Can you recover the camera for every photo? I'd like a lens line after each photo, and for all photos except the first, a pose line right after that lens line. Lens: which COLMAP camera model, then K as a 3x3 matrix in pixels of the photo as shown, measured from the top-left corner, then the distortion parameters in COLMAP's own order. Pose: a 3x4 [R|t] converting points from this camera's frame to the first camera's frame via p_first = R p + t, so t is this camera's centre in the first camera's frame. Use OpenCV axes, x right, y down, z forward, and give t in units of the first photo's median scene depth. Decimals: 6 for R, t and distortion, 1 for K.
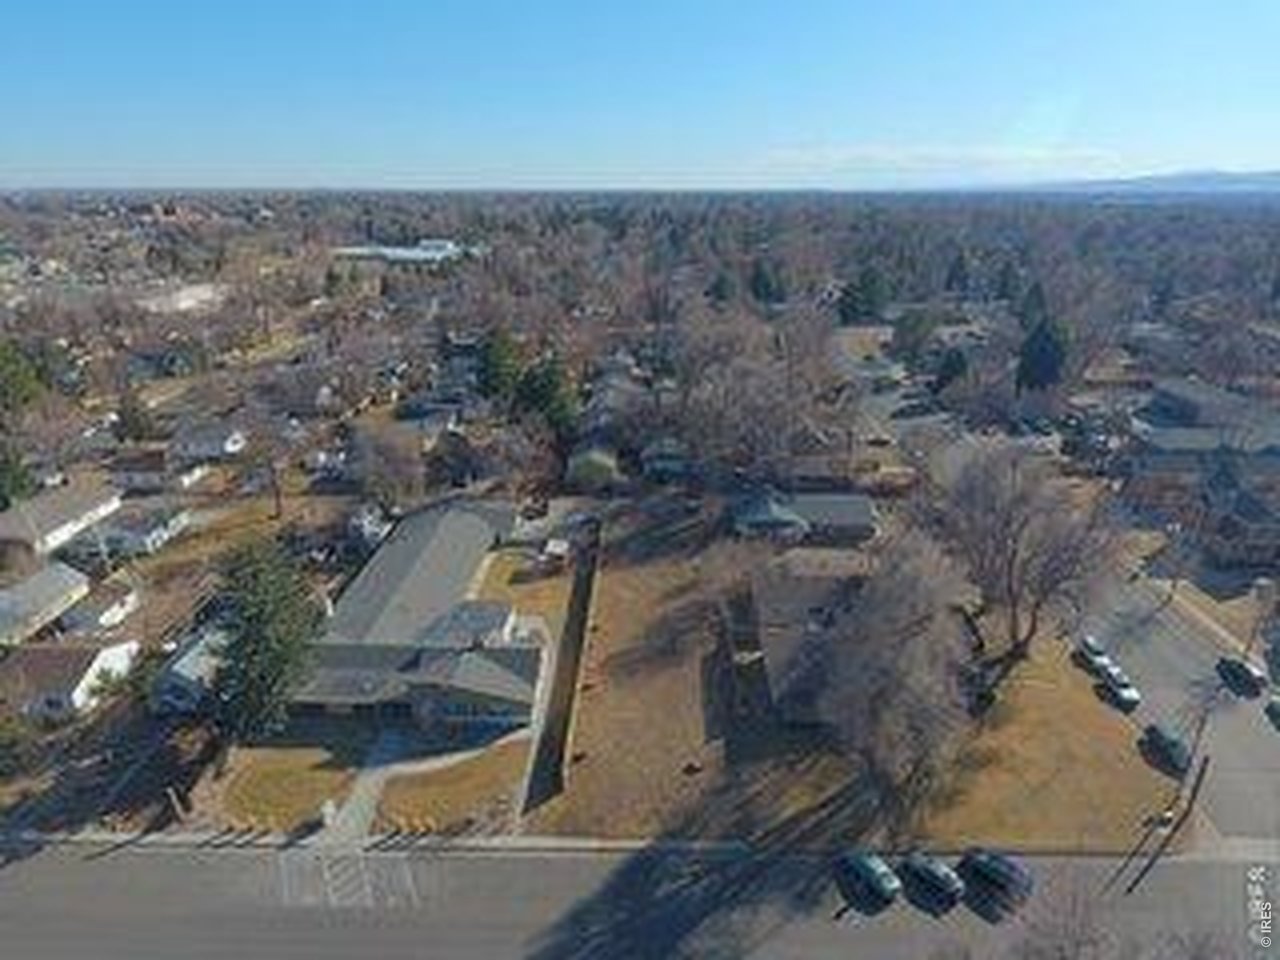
lens RADIAL K [[742.0, 0, 640.6], [0, 742.0, 478.8], [0, 0, 1]] dist [-0.002449, -0.006043]
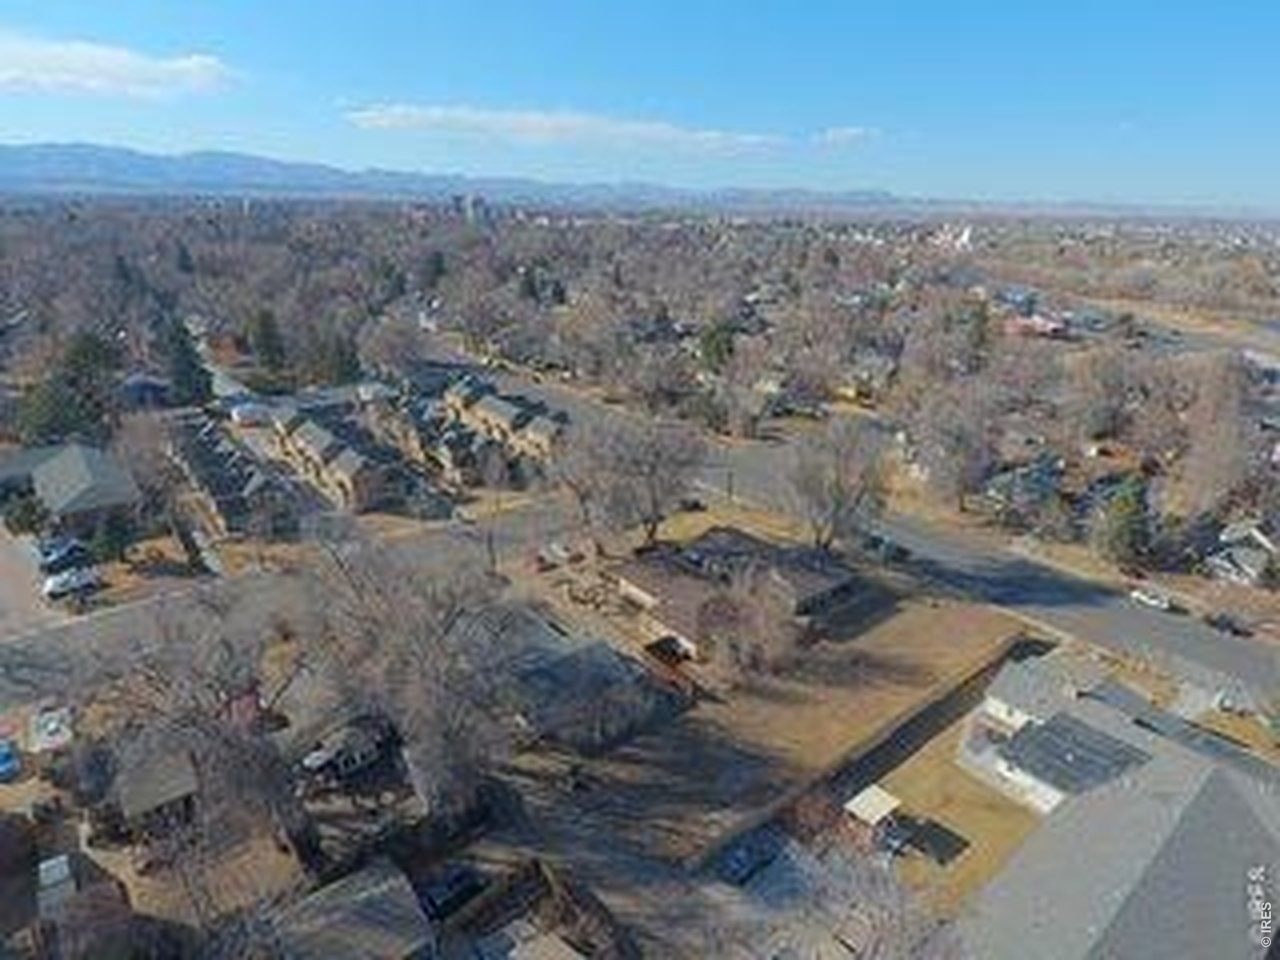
lens RADIAL K [[742.0, 0, 646.0], [0, 742.0, 475.5], [0, 0, 1]] dist [-0.002449, -0.006043]
pose [[-0.655803, -0.272159, 0.704168, -0.460029], [0.258022, 0.795780, 0.547867, -0.665756], [-0.709470, 0.540984, -0.451652, 1.733933]]
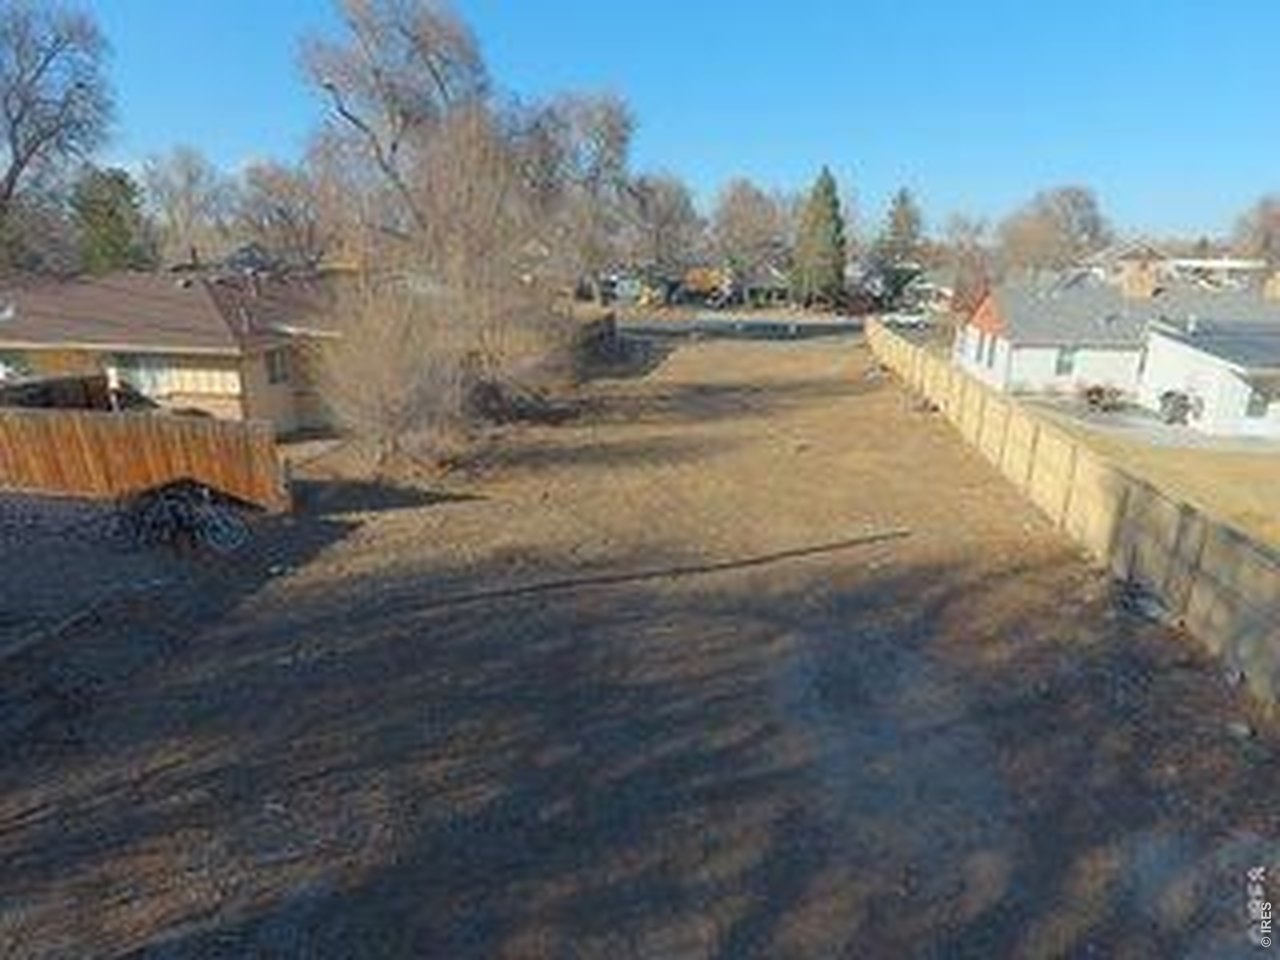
lens RADIAL K [[742.0, 0, 651.8], [0, 742.0, 480.4], [0, 0, 1]] dist [-0.002449, -0.006043]
pose [[-0.990237, -0.051637, 0.129479, 0.013625], [0.041187, 0.779003, 0.625666, 0.021994], [-0.133172, 0.624891, -0.769270, 1.526158]]
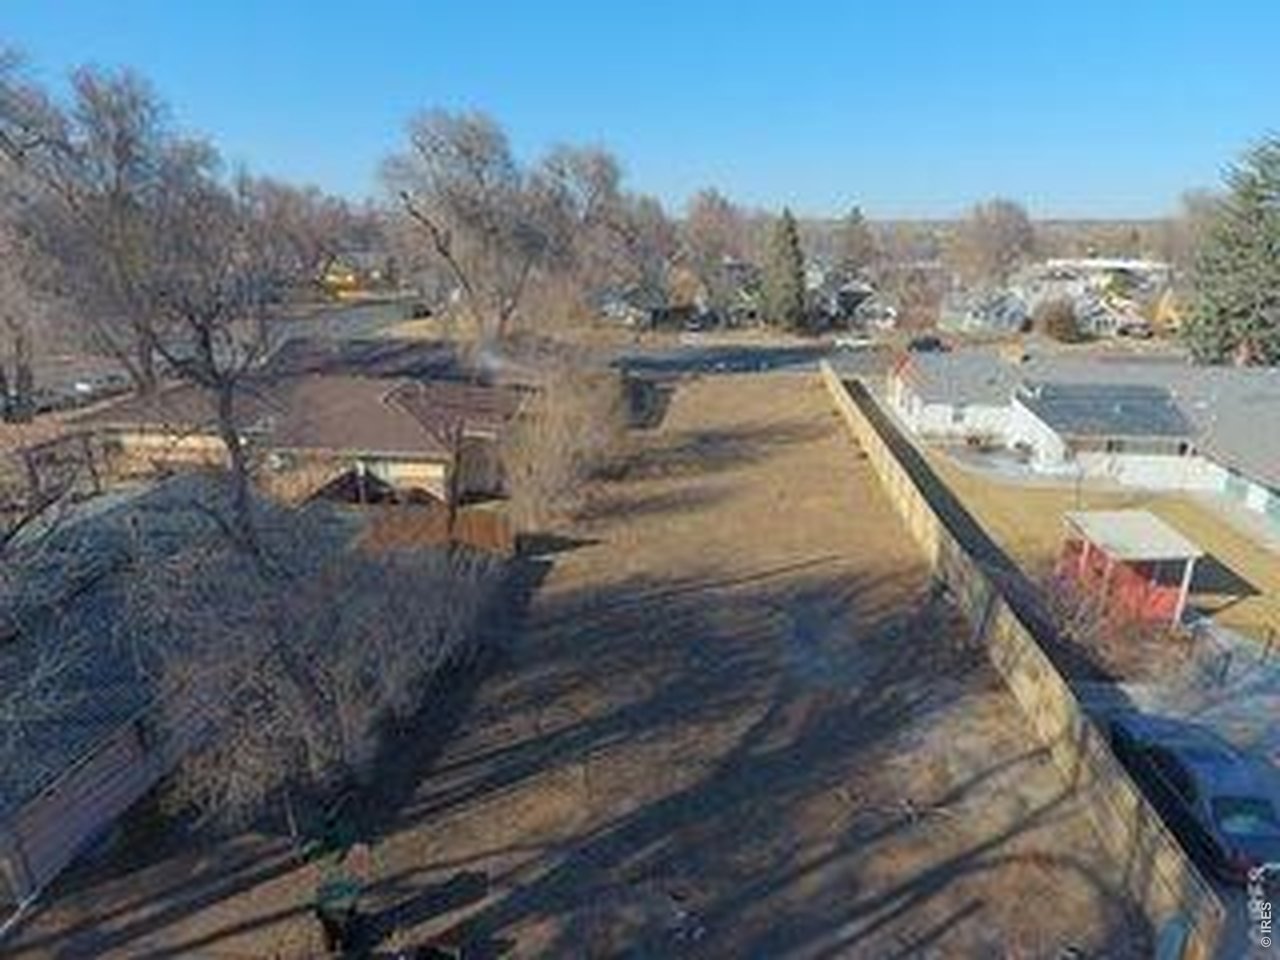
lens RADIAL K [[742.0, 0, 650.4], [0, 742.0, 473.8], [0, 0, 1]] dist [-0.002449, -0.006043]
pose [[-0.995862, -0.030850, 0.085483, 0.035177], [0.031501, 0.765128, 0.643107, -0.118355], [-0.085245, 0.643139, -0.760990, 1.641158]]
